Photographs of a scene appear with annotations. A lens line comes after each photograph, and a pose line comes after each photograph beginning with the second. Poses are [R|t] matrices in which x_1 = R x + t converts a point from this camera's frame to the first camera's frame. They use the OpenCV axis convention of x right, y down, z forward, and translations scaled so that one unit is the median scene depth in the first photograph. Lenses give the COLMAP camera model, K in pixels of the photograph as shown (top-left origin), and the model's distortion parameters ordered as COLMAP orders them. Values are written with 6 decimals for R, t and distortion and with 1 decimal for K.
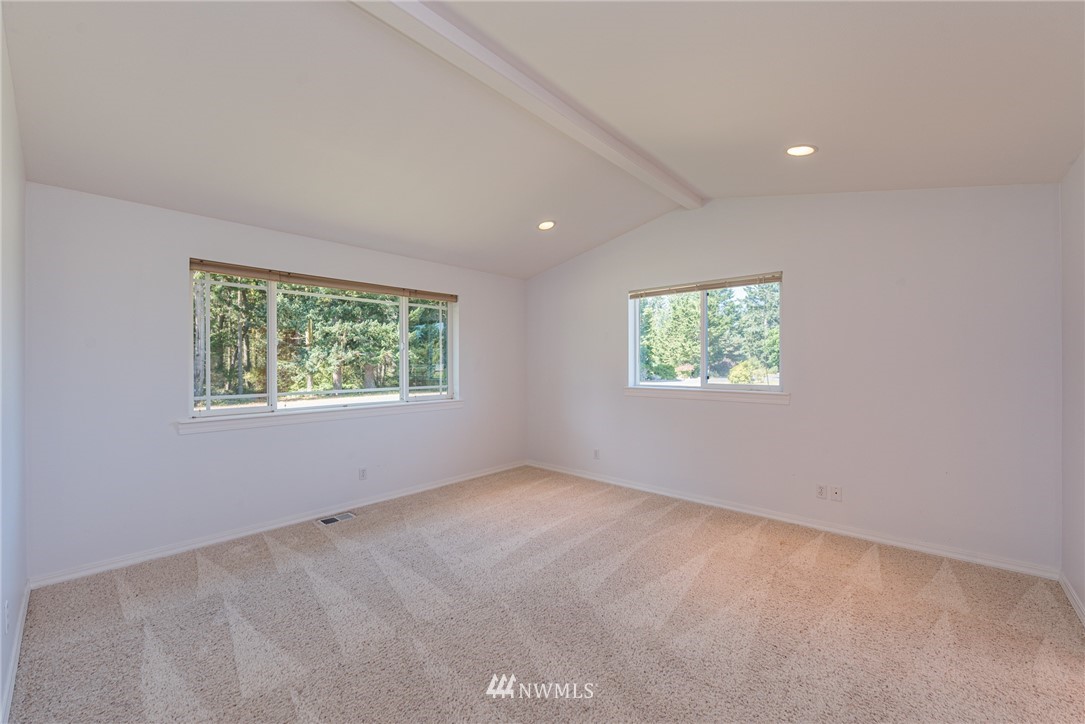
lens RADIAL K [[439.8, 0, 539.0], [0, 439.8, 354.7], [0, 0, 1]] dist [-0.007255, -0.000952]
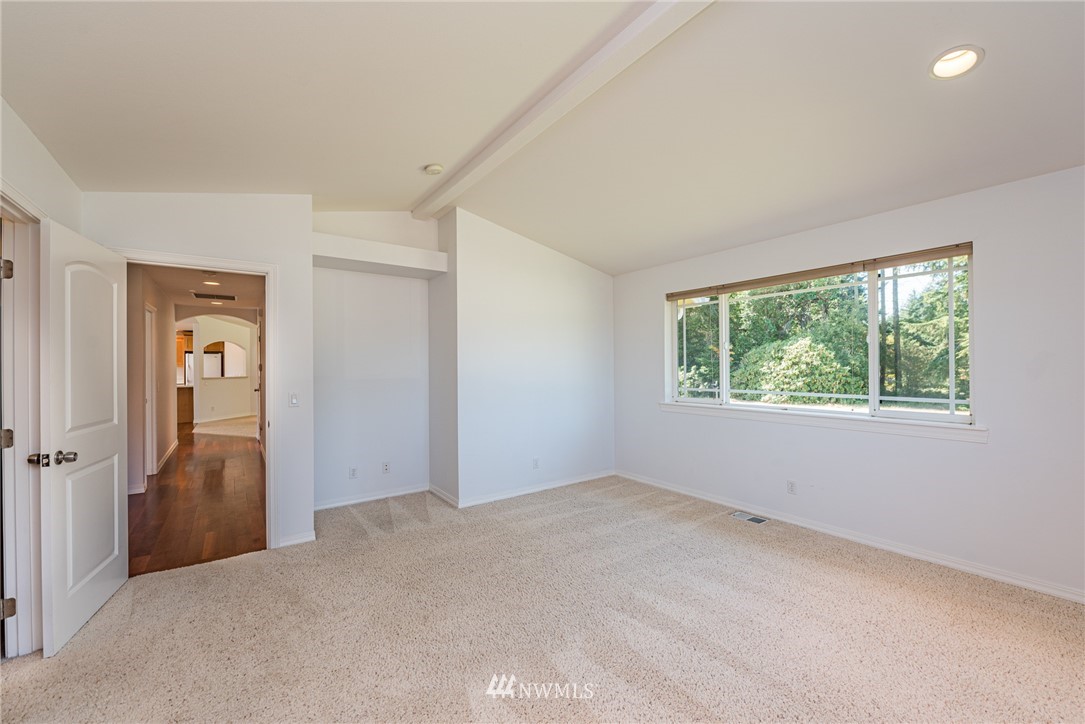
lens RADIAL K [[439.8, 0, 544.5], [0, 439.8, 368.6], [0, 0, 1]] dist [-0.007255, -0.000952]
pose [[-0.231471, 0.007014, -0.972816, 0.651190], [0.026977, 0.999636, 0.000788, 0.017763], [0.972468, -0.026061, -0.231576, 0.814571]]
